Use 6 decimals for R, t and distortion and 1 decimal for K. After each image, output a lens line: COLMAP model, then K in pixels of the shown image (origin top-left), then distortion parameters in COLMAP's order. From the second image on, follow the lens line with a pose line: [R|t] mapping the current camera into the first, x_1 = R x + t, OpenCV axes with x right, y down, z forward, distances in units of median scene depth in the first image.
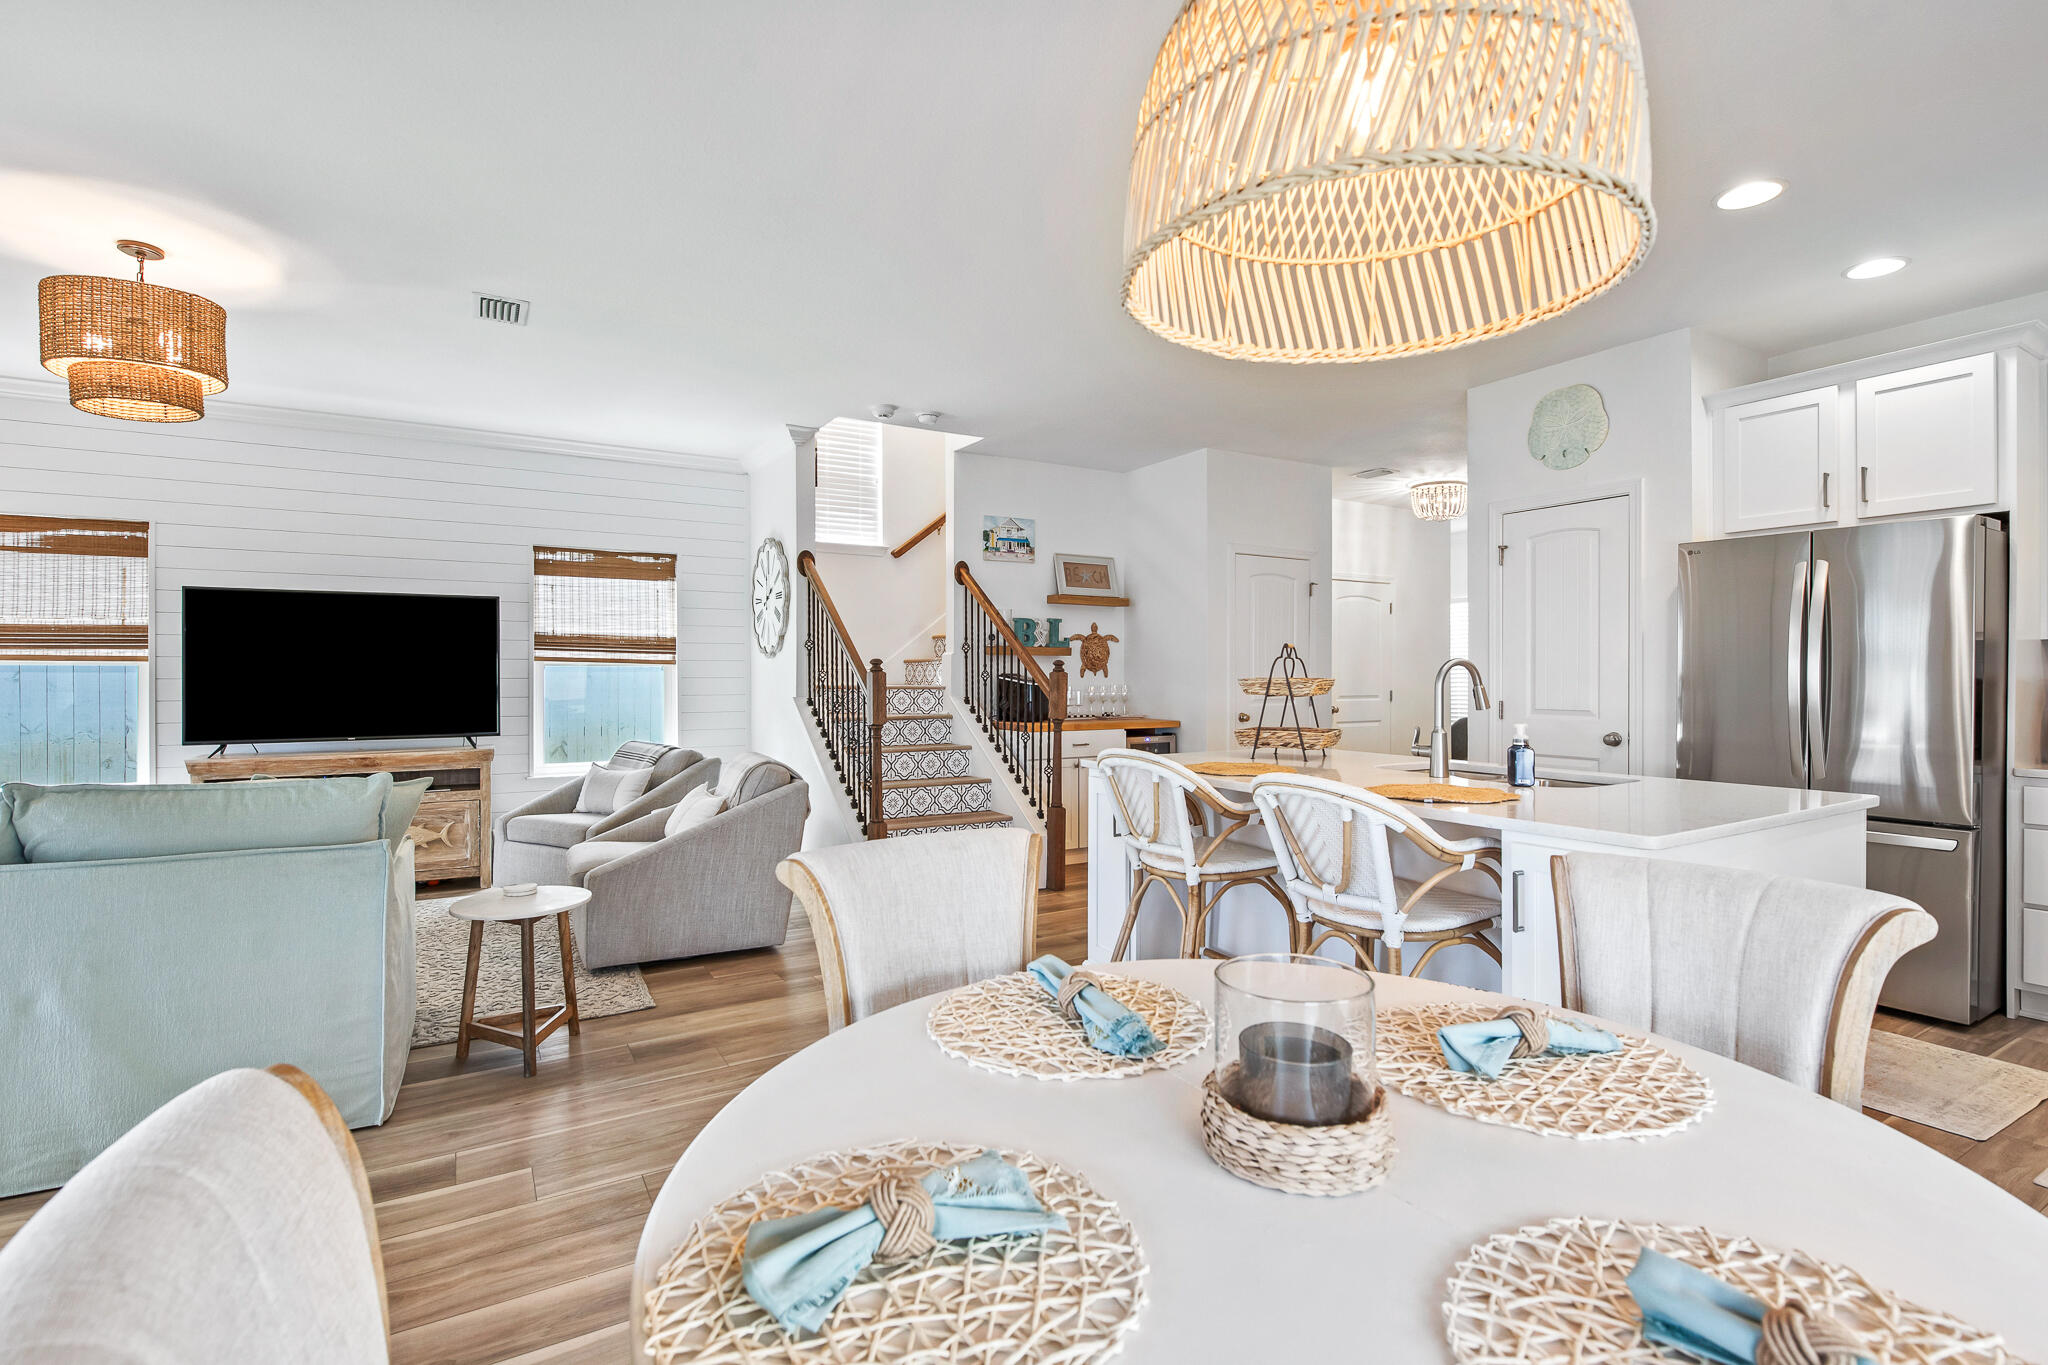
lens RADIAL K [[916.5, 0, 1048.6], [0, 916.5, 686.0], [0, 0, 1]] dist [-0.006016, 0.000015]
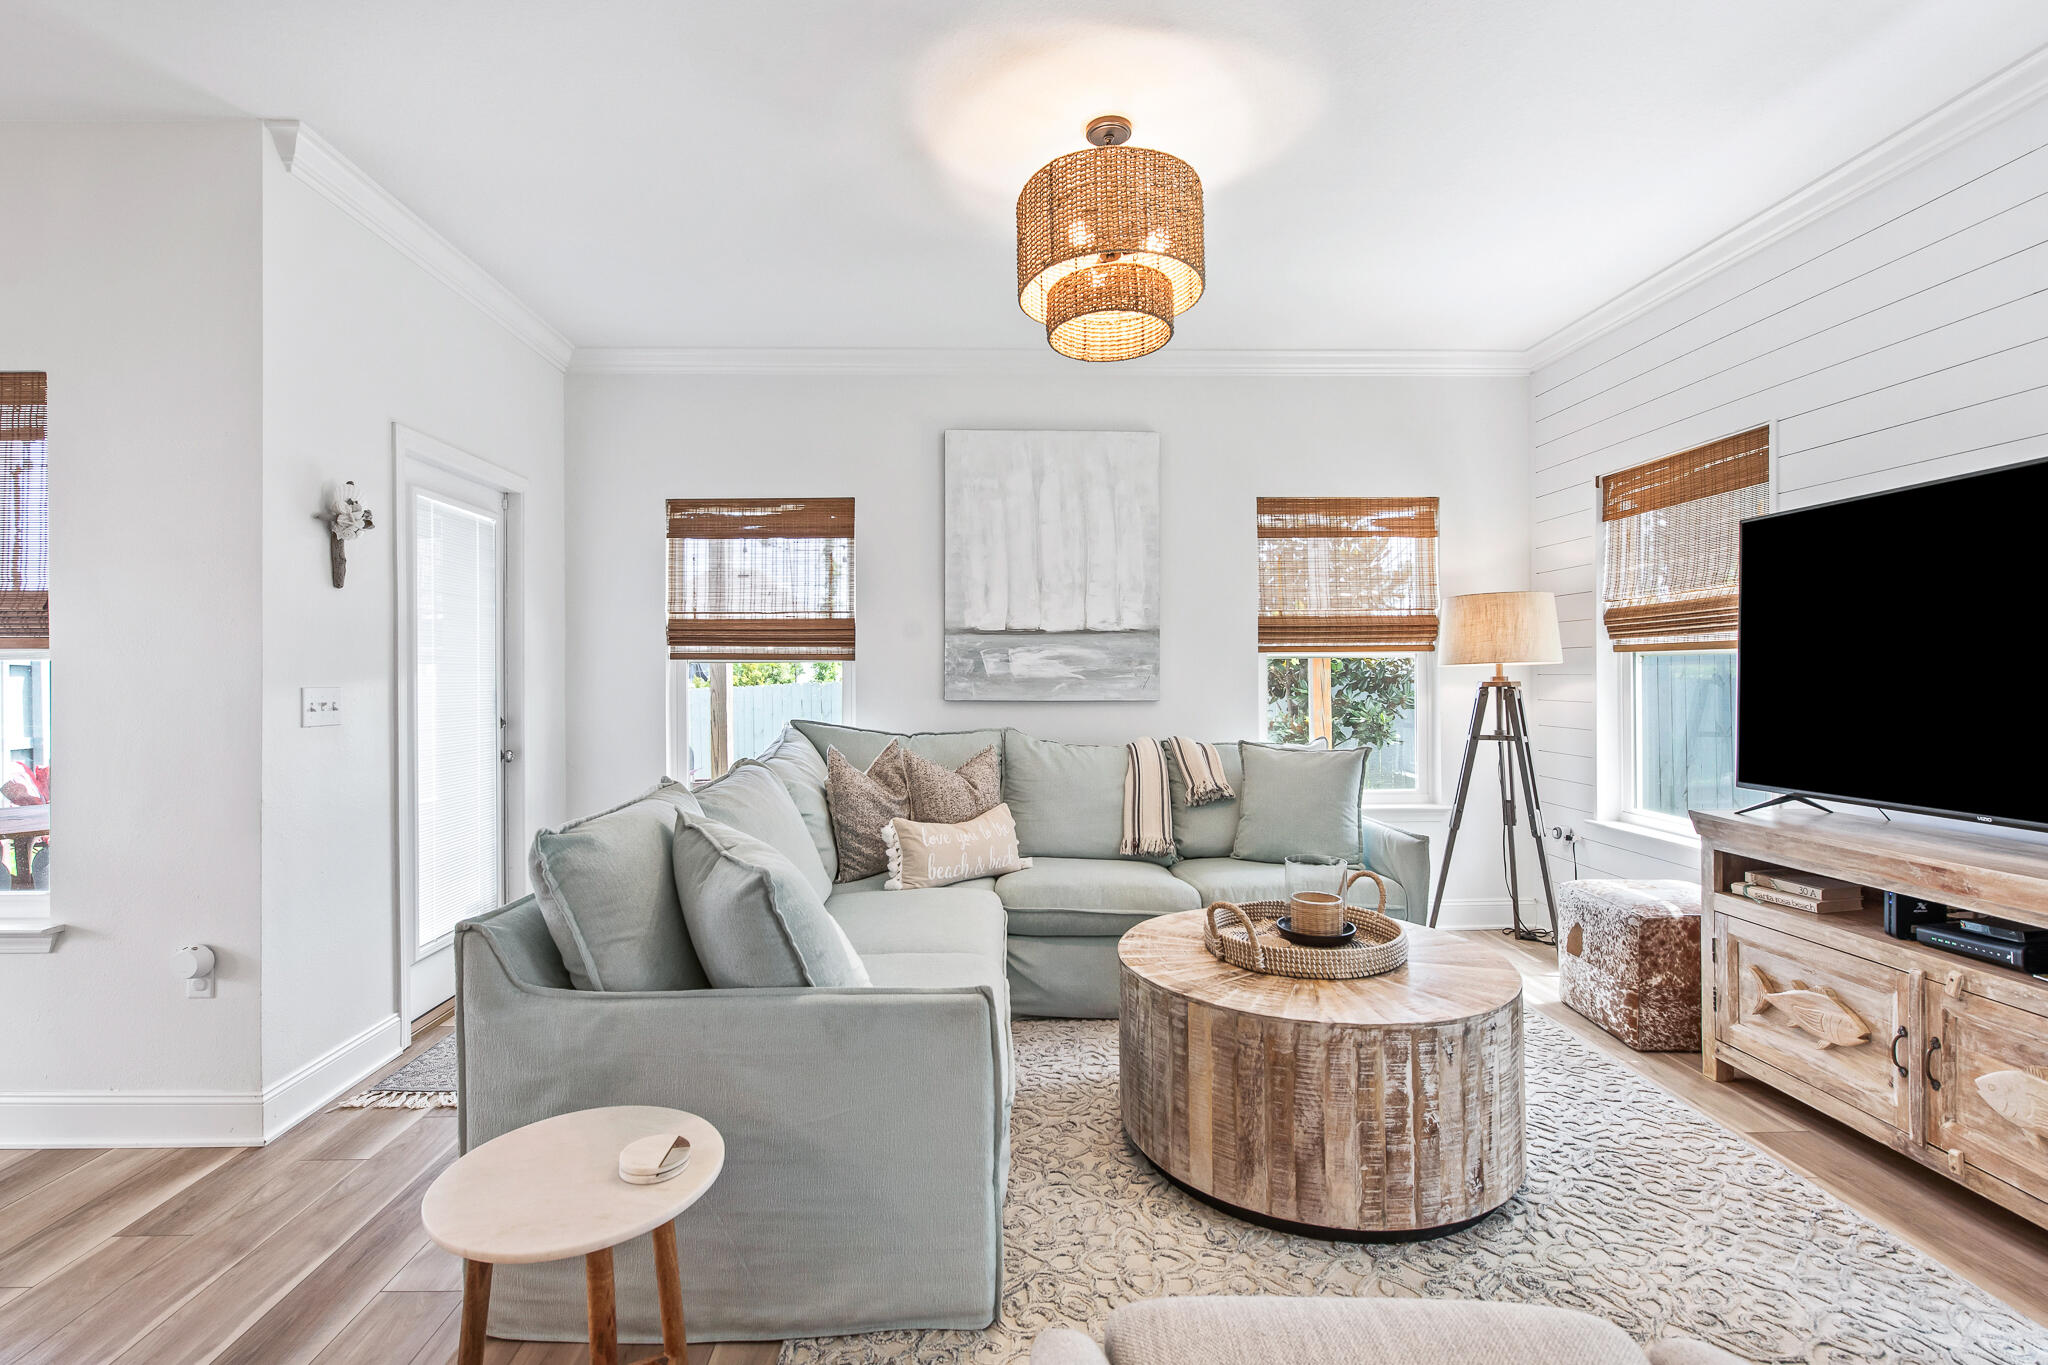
lens RADIAL K [[916.5, 0, 1005.2], [0, 916.5, 673.1], [0, 0, 1]] dist [-0.006016, 0.000015]
pose [[-0.512279, 0.004597, -0.858807, -0.182122], [-0.000372, 0.999984, 0.005575, -0.011275], [0.858819, 0.003176, -0.512270, 0.872462]]
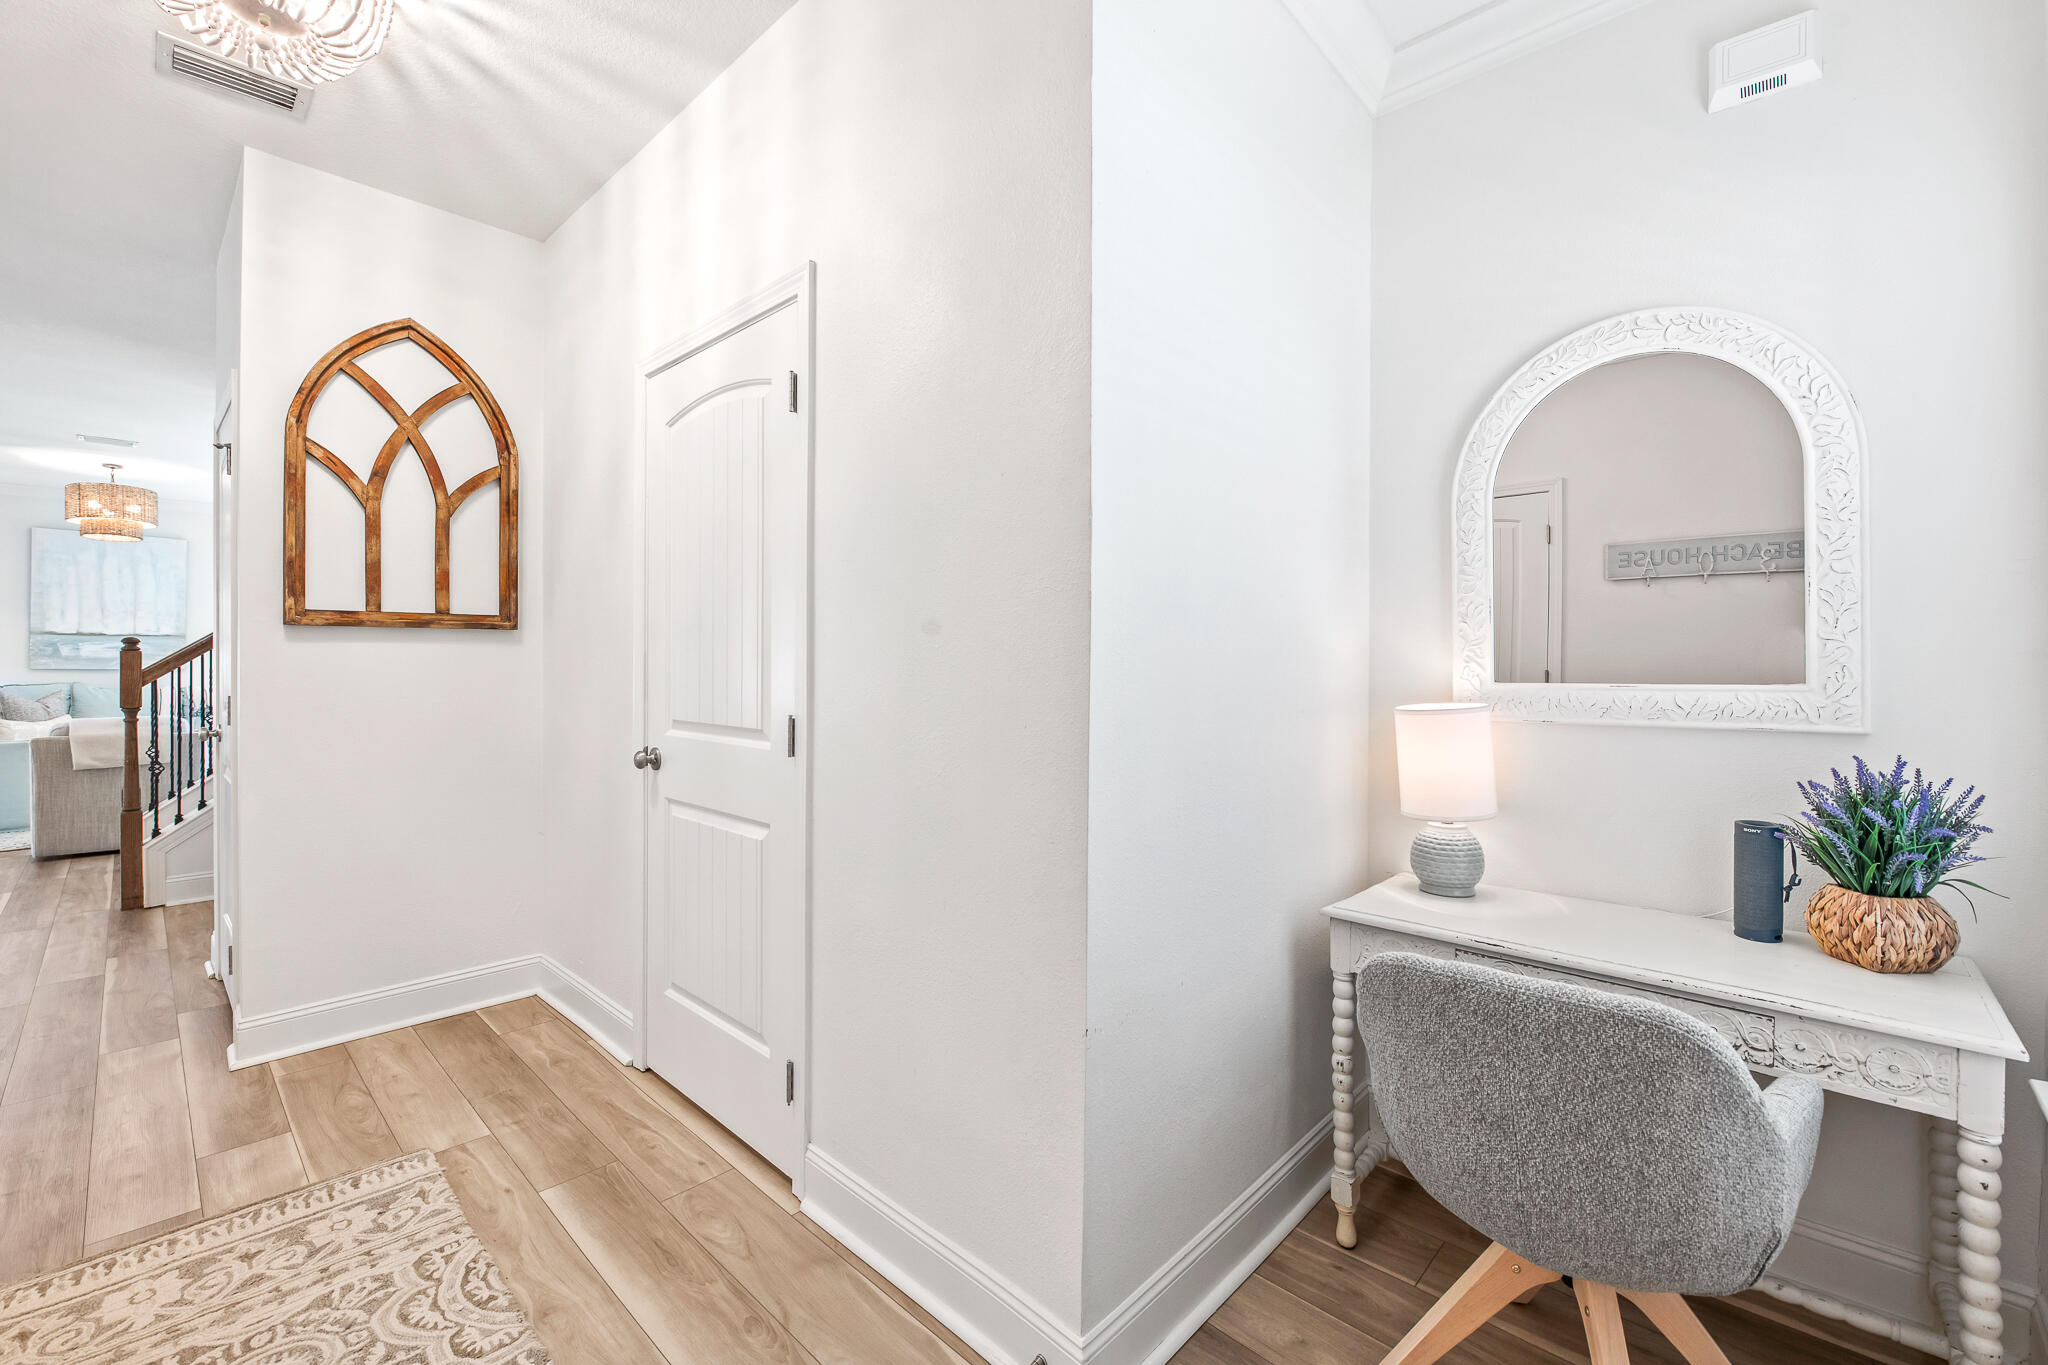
lens RADIAL K [[882.3, 0, 1032.2], [0, 882.3, 665.6], [0, 0, 1]] dist [-0.001538, 0.000042]
pose [[0.225297, 0.007335, -0.974263, 1.103567], [-0.015726, 0.999869, 0.003891, -0.021428], [0.974163, 0.014445, 0.225383, 1.816732]]
